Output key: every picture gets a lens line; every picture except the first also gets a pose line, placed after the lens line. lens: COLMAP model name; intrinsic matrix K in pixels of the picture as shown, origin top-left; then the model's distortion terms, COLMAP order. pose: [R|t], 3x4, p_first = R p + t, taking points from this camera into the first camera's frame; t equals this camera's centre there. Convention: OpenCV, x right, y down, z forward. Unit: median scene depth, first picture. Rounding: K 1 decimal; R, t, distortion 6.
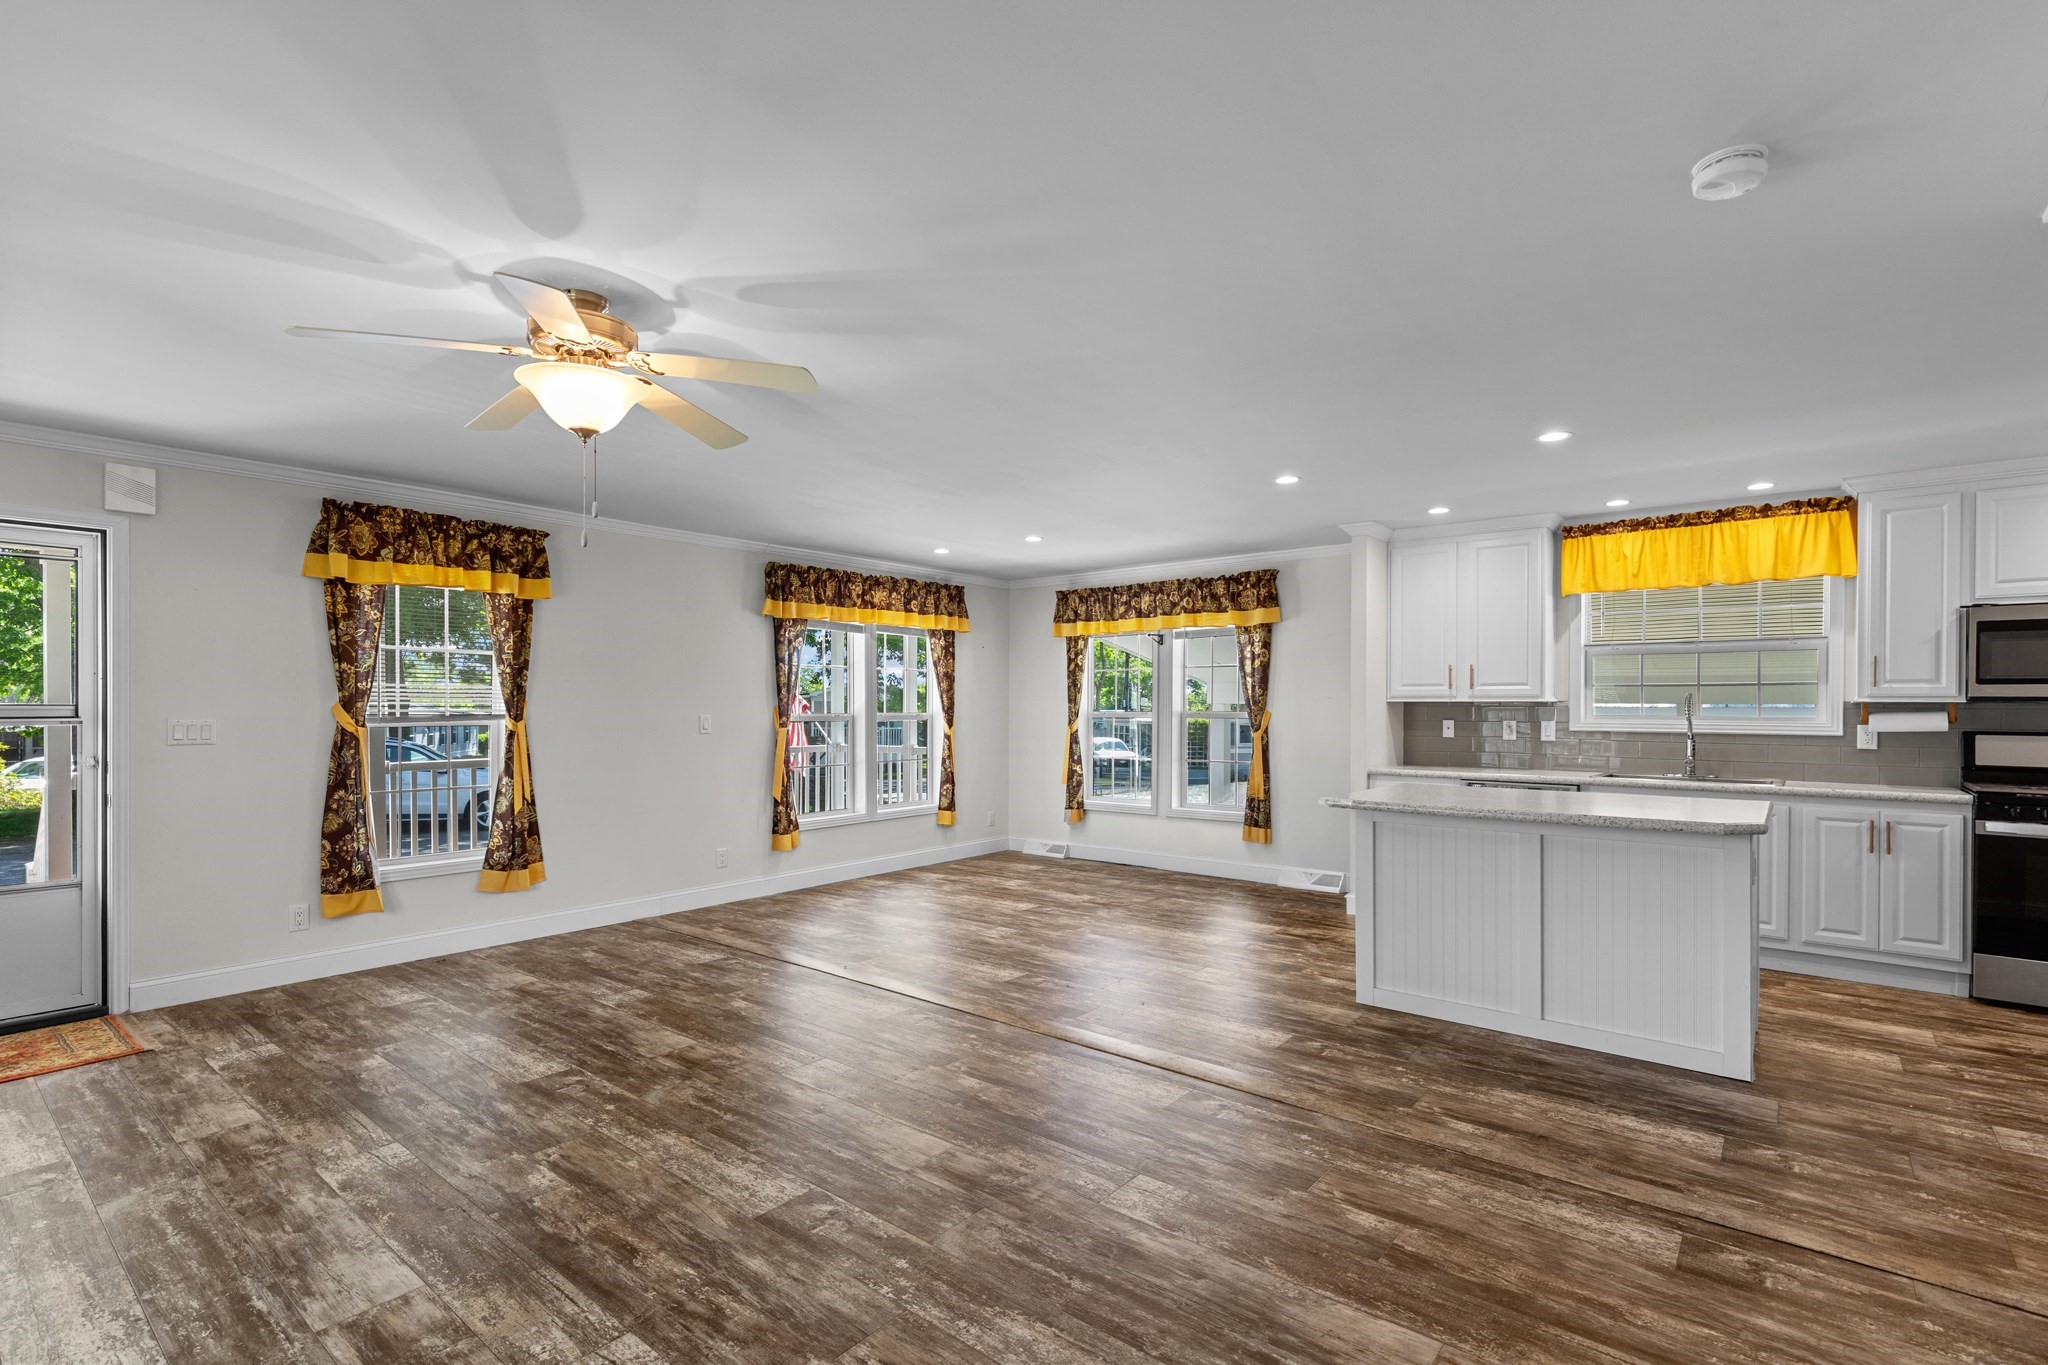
lens RADIAL K [[938.4, 0, 1045.5], [0, 938.4, 715.6], [0, 0, 1]] dist [0.003554, 0.000869]
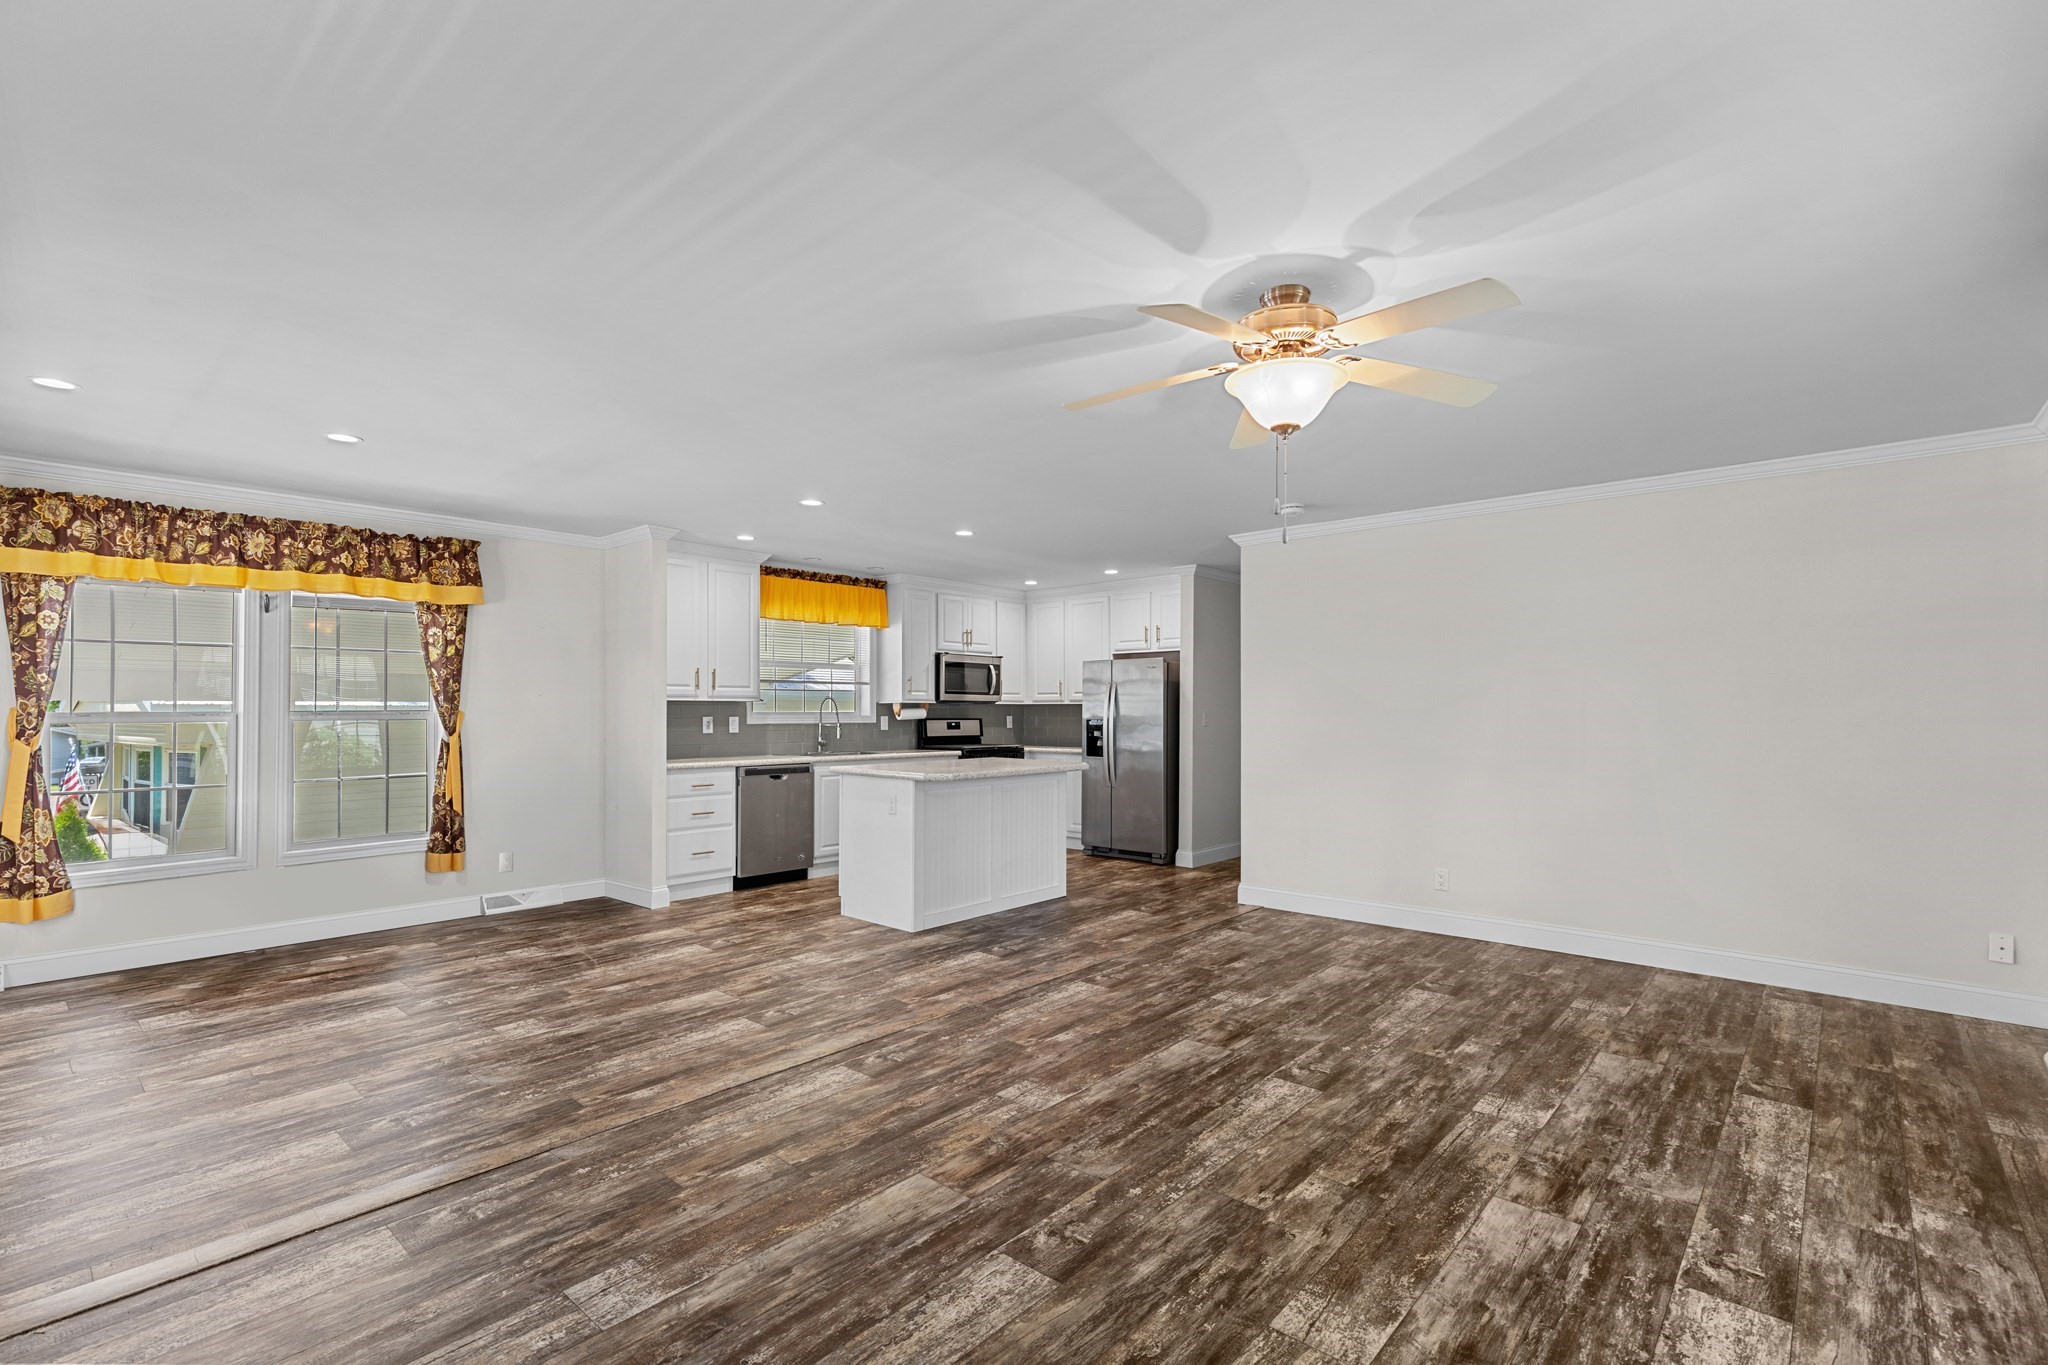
lens RADIAL K [[932.5, 0, 1034.0], [0, 932.5, 700.0], [0, 0, 1]] dist [0.009181, -0.001644]
pose [[0.044570, 0.008621, 0.998969, -1.391004], [0.009600, 0.999913, -0.009057, -0.003216], [-0.998960, 0.009994, 0.044483, 1.137682]]
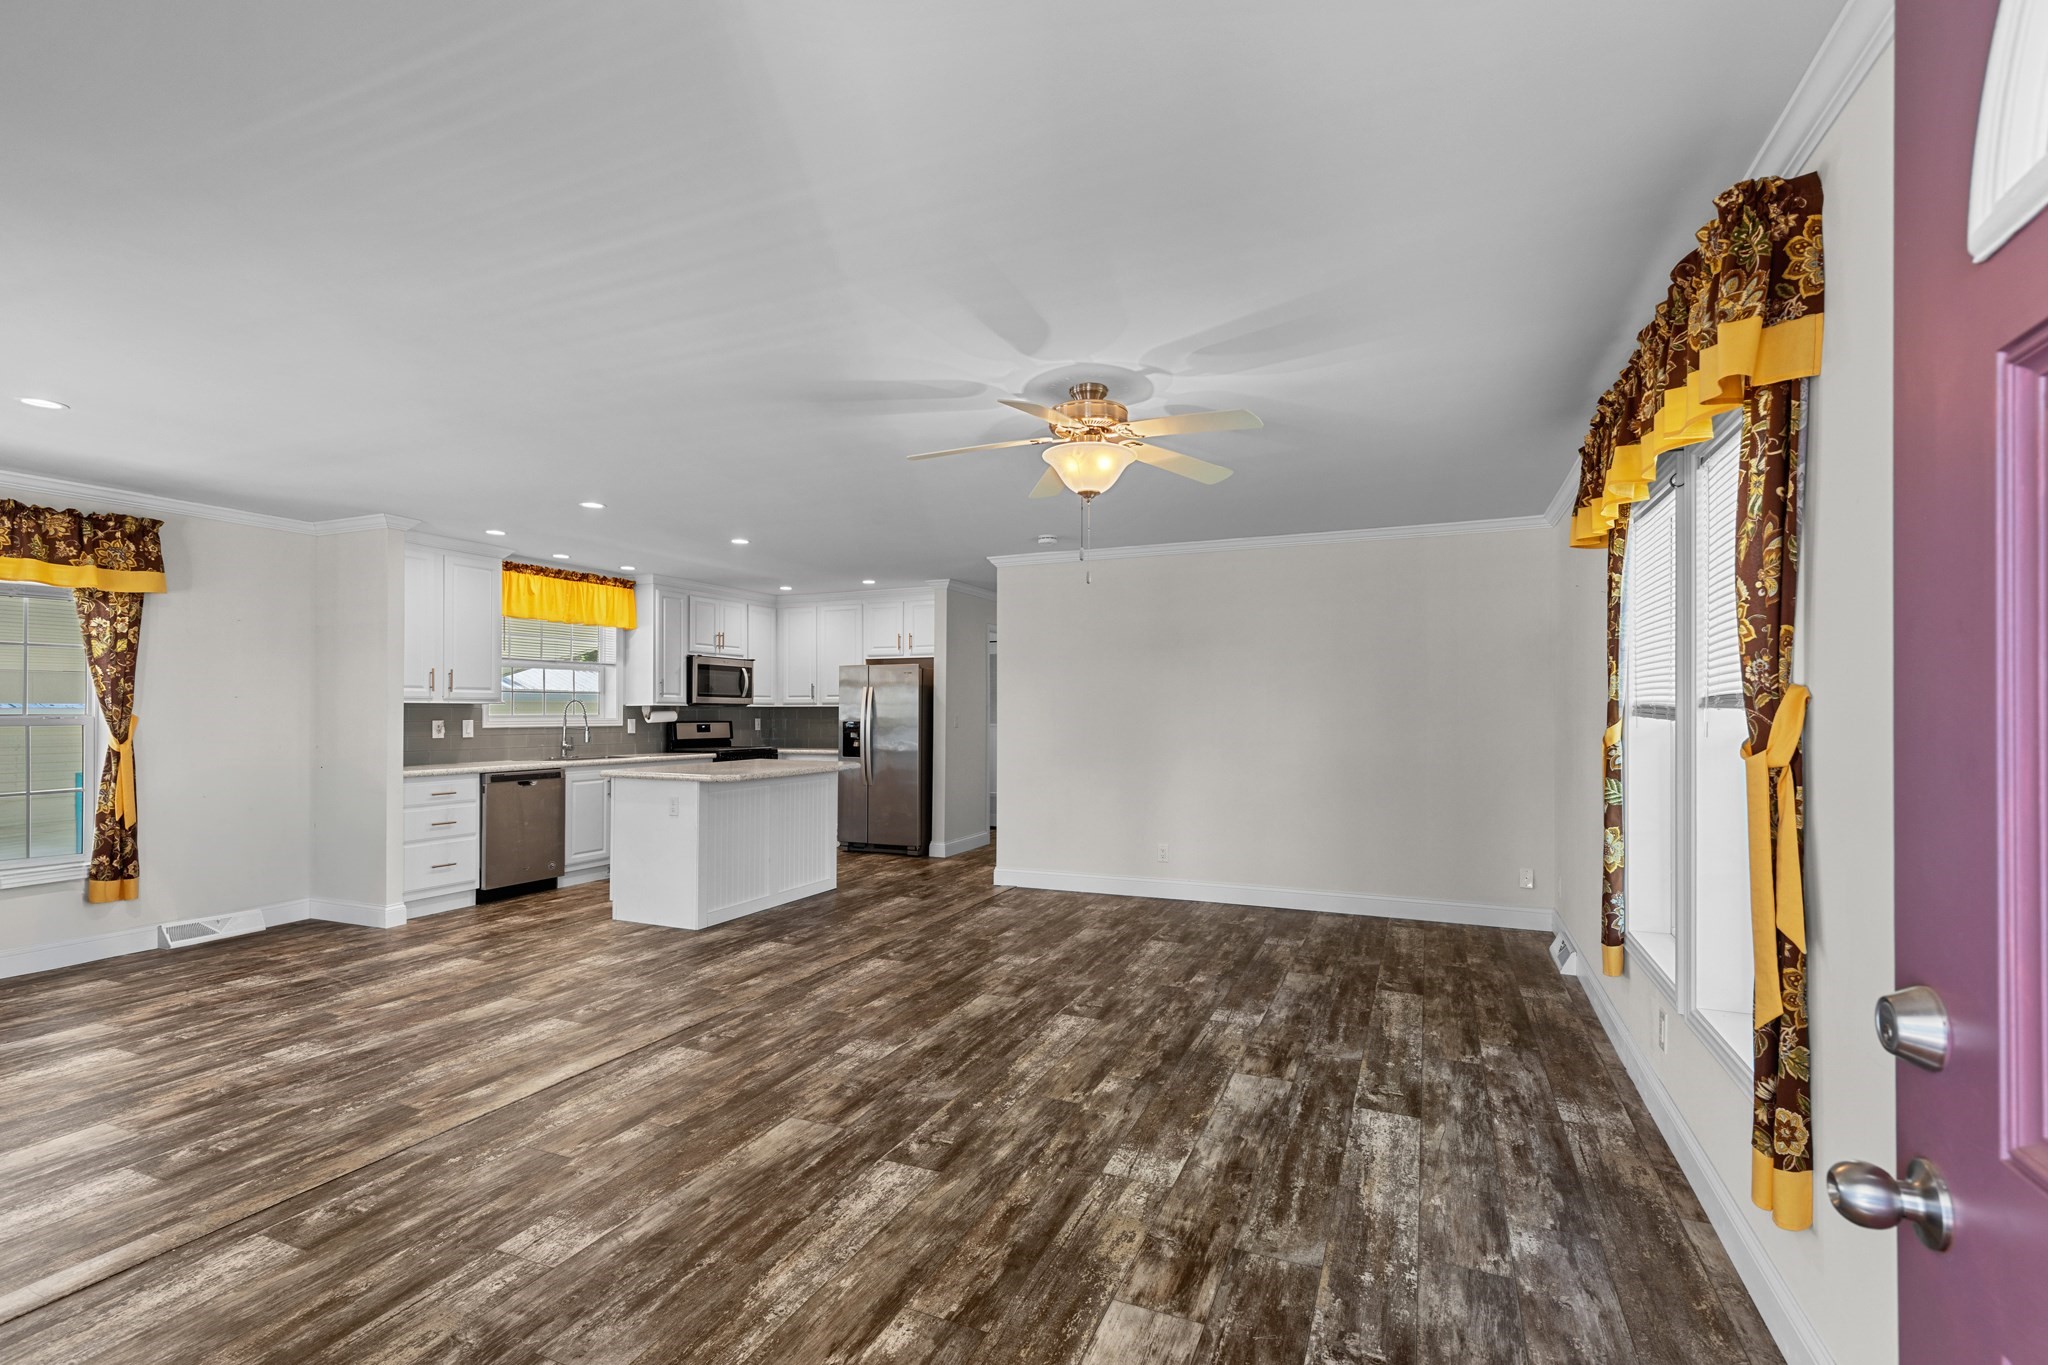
lens RADIAL K [[927.5, 0, 1034.2], [0, 927.5, 696.7], [0, 0, 1]] dist [0.009459, -0.000411]
pose [[-0.266934, 0.013315, 0.963623, -1.566396], [0.009360, 0.999893, -0.011224, -0.008692], [-0.963669, 0.006024, -0.267030, 1.307937]]
